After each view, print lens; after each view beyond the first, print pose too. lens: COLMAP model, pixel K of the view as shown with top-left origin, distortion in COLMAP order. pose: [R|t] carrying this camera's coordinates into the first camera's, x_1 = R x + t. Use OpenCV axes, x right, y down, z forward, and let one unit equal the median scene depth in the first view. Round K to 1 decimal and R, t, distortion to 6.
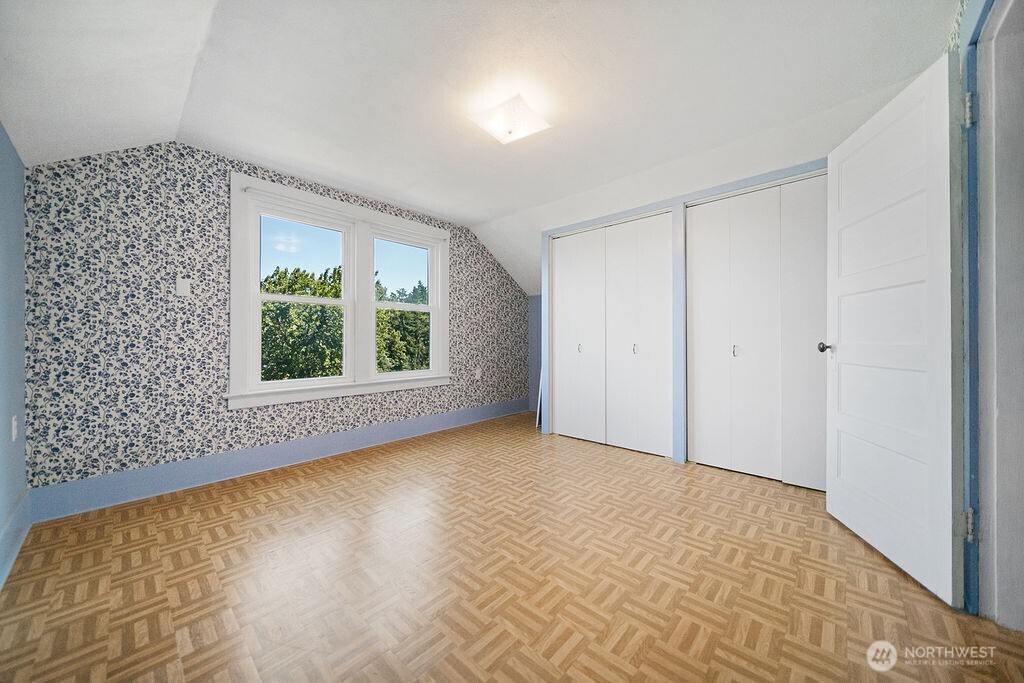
lens RADIAL K [[364.6, 0, 509.7], [0, 364.6, 344.4], [0, 0, 1]] dist [0.000342, 0.000237]
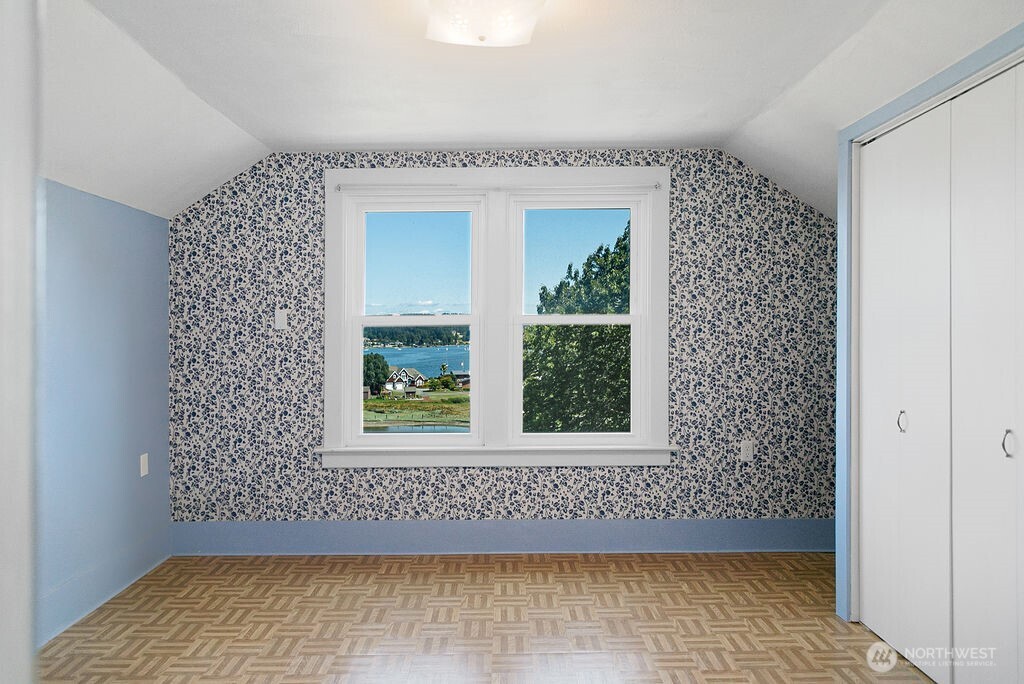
lens RADIAL K [[700.2, 0, 494.5], [0, 700.2, 336.5], [0, 0, 1]] dist [-0.000207, 0.003519]
pose [[0.670594, 0.000650, -0.741824, 0.645466], [-0.003665, 0.999990, -0.002437, -0.110415], [0.741816, 0.004353, 0.670590, 0.259269]]
